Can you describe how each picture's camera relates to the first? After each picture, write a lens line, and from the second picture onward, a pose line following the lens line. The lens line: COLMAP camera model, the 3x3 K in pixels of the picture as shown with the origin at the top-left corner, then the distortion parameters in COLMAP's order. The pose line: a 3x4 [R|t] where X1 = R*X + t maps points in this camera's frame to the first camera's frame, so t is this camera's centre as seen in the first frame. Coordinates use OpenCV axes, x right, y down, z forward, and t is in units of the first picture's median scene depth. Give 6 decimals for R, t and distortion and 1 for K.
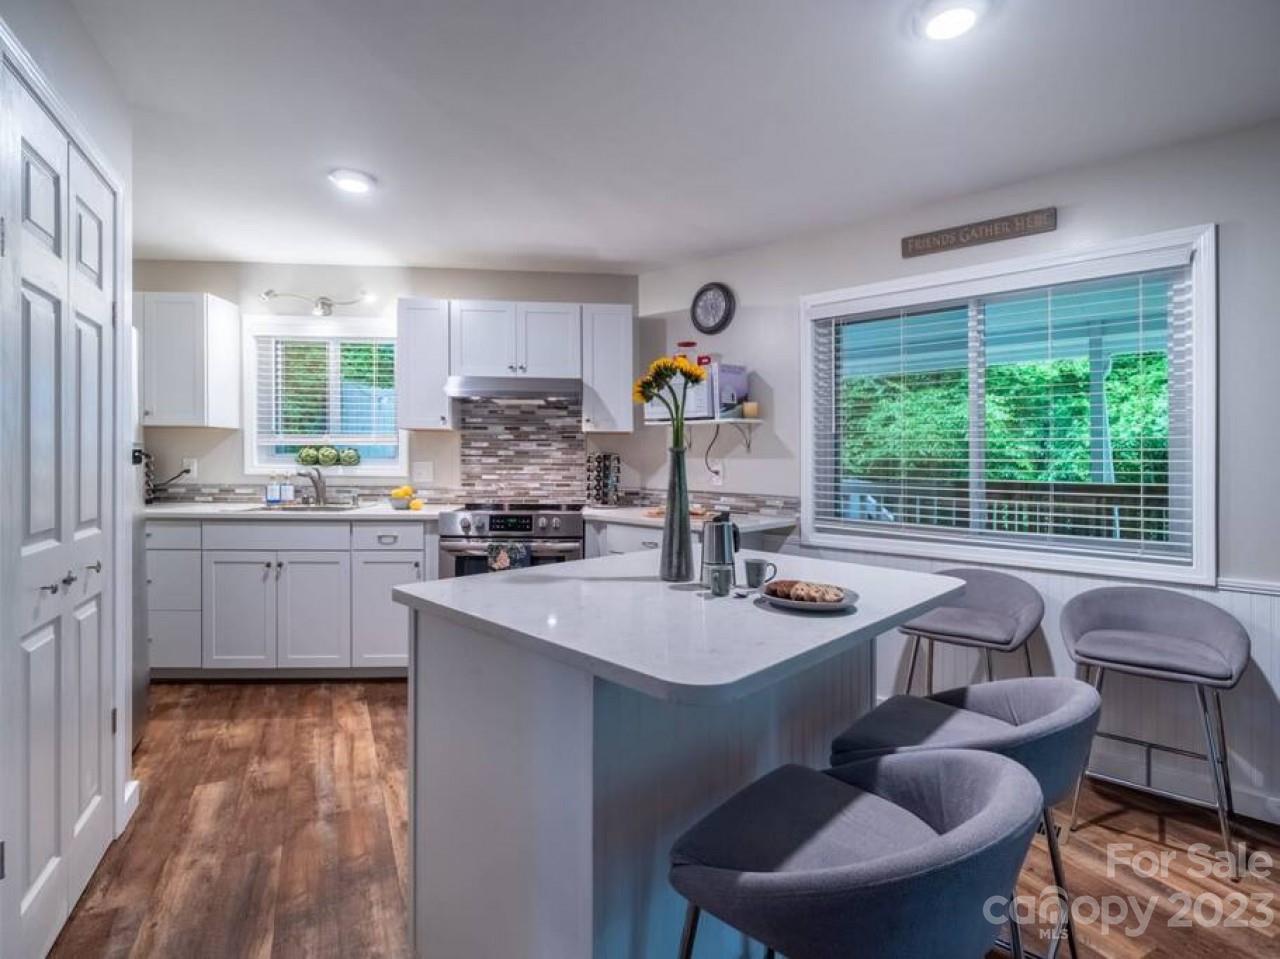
lens RADIAL K [[624.9, 0, 640.0], [0, 624.9, 479.5], [0, 0, 1]] dist [0.018352, -0.024405]
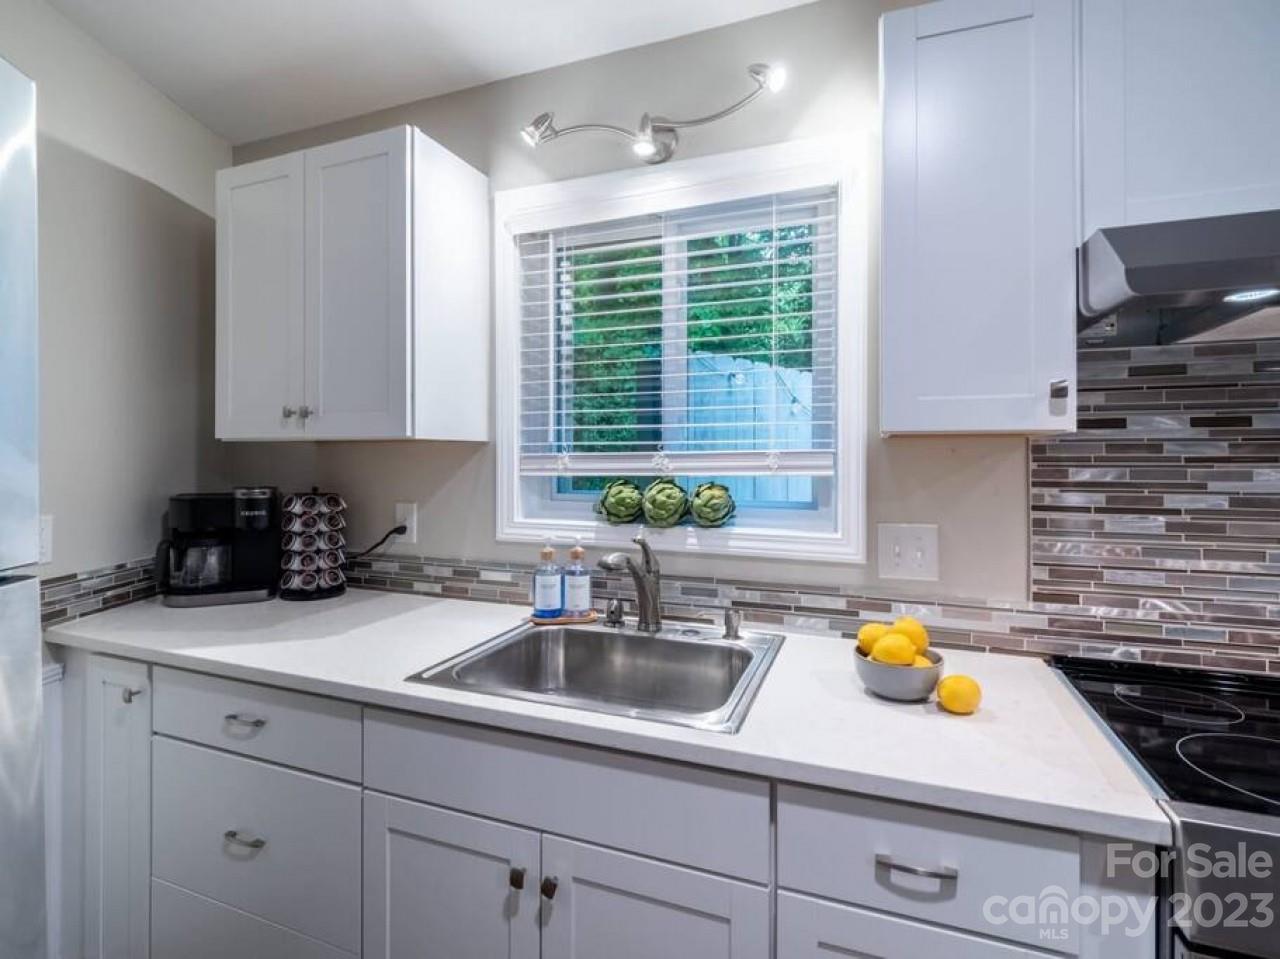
lens RADIAL K [[624.9, 0, 640.0], [0, 624.9, 479.5], [0, 0, 1]] dist [0.018352, -0.024405]
pose [[0.909313, 0.005578, -0.416074, -0.342700], [-0.004296, 0.999983, 0.004017, -0.054967], [0.416090, -0.001866, 0.909322, 0.623049]]
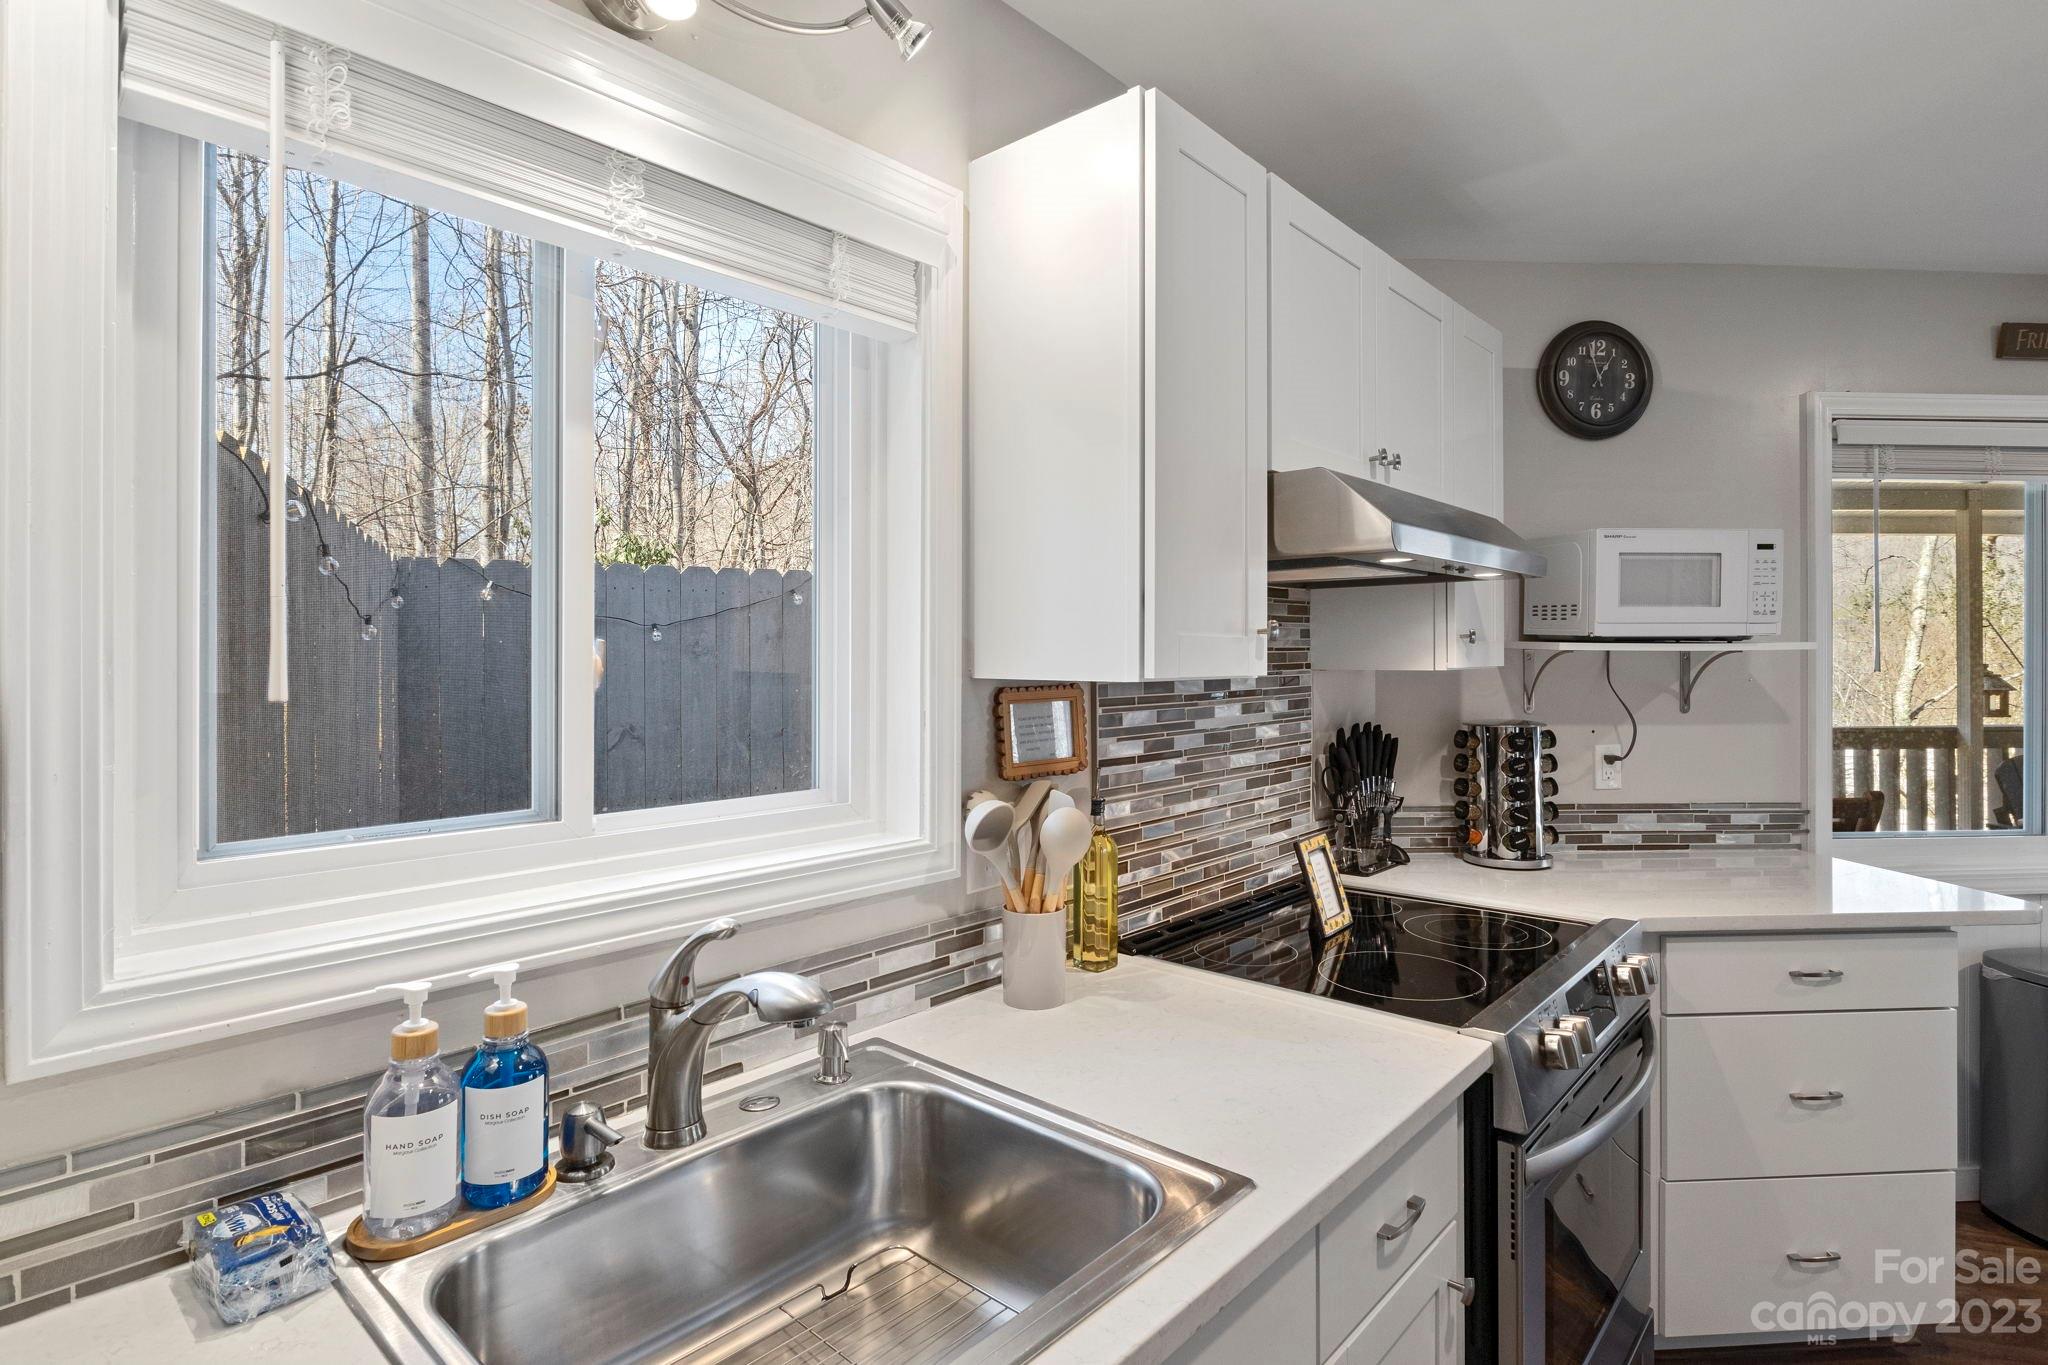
lens RADIAL K [[1035.6, 0, 1024.5], [0, 1035.6, 685.0], [0, 0, 1]] dist [-0.008314, -0.001502]
pose [[0.714303, -0.033410, 0.699039, -0.625227], [0.032371, 0.999368, 0.014686, -0.080931], [-0.699088, 0.012138, 0.714933, 0.720735]]
